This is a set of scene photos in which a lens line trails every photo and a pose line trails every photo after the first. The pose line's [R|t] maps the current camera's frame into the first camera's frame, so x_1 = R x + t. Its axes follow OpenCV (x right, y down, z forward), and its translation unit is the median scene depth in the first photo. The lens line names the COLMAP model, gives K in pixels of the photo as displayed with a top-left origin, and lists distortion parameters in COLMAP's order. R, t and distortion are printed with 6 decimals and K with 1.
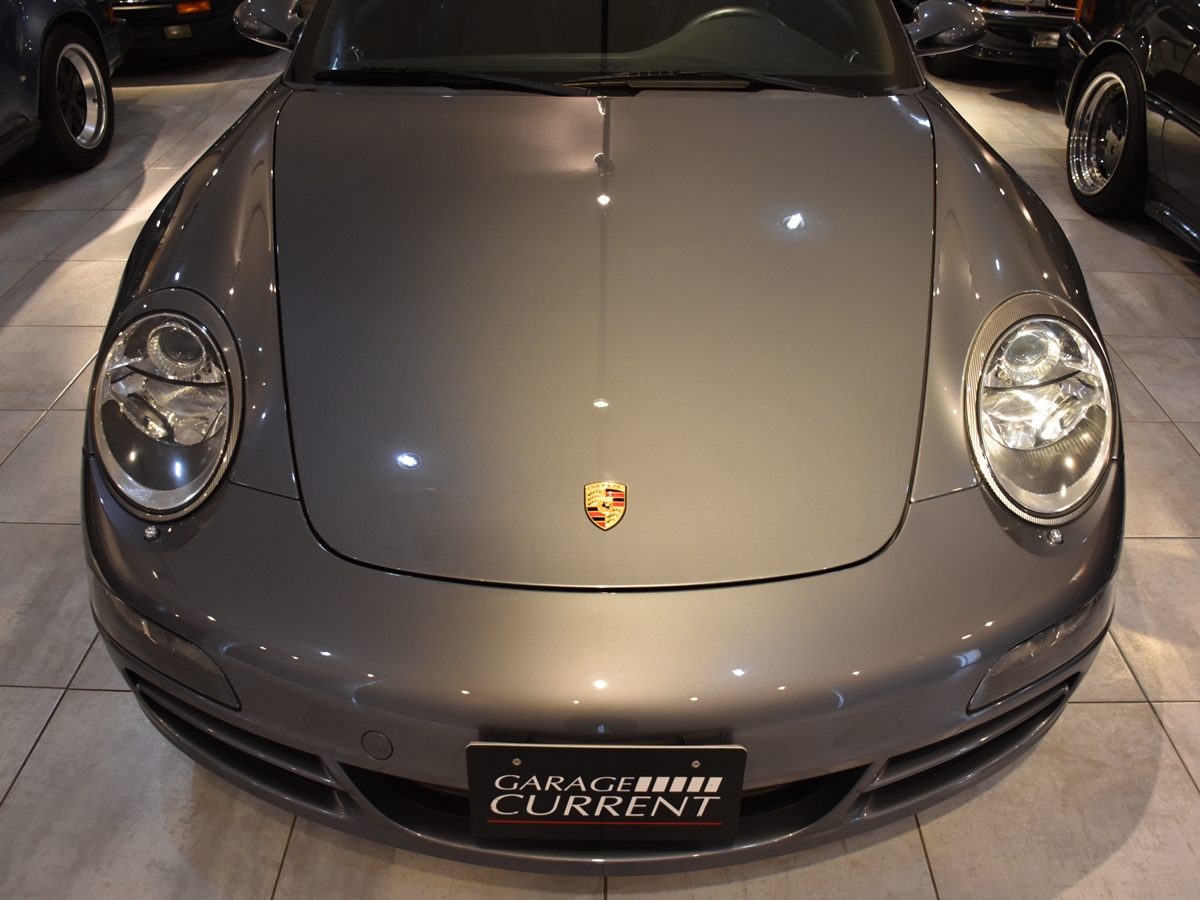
lens RADIAL K [[1051.4, 0, 569.8], [0, 1051.4, 484.3], [0, 0, 1]] dist [-0.139723, 0.068538]
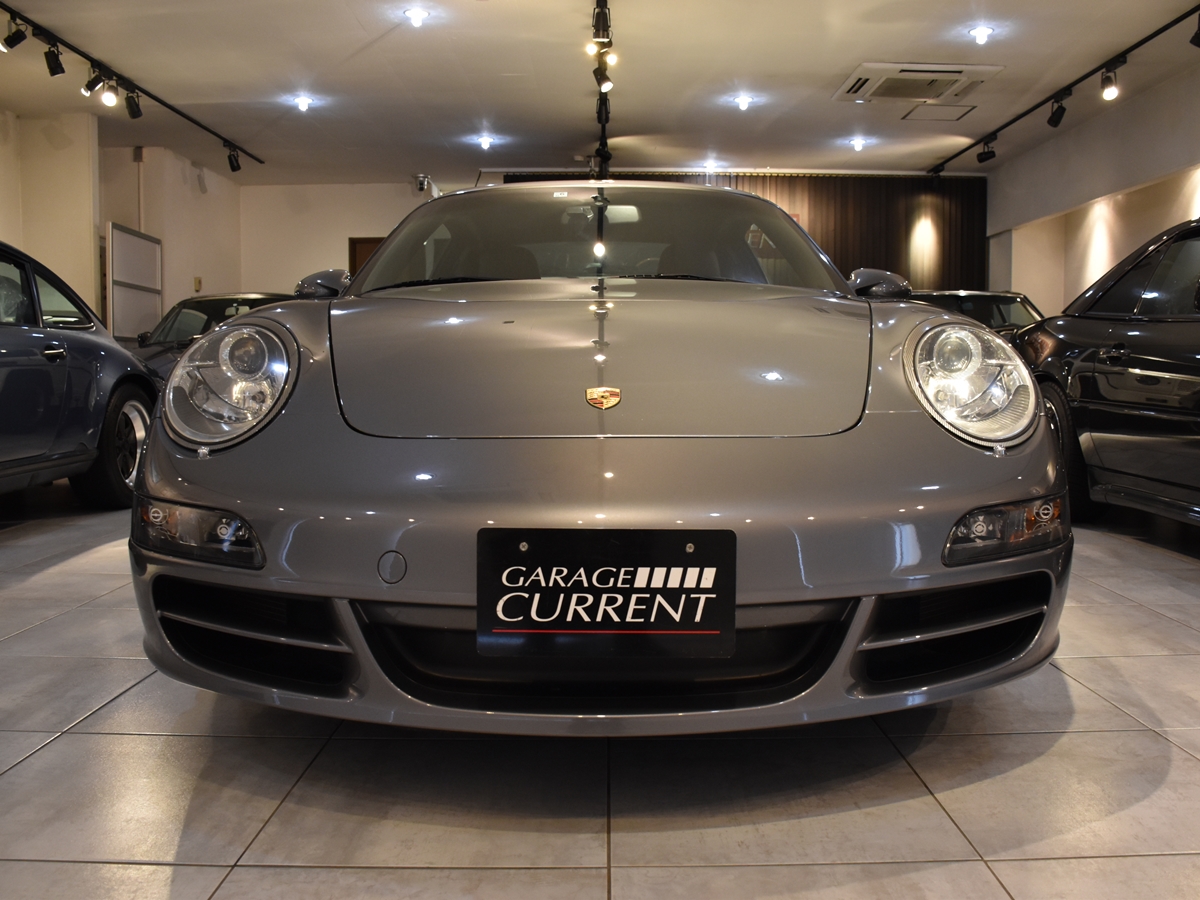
lens RADIAL K [[1051.4, 0, 571.0], [0, 1051.4, 455.3], [0, 0, 1]] dist [-0.139723, 0.068538]
pose [[0.999987, 0.004603, 0.002397, -0.004879], [-0.002875, 0.875790, -0.482683, 0.687711], [-0.004321, 0.482670, 0.875792, 0.002533]]
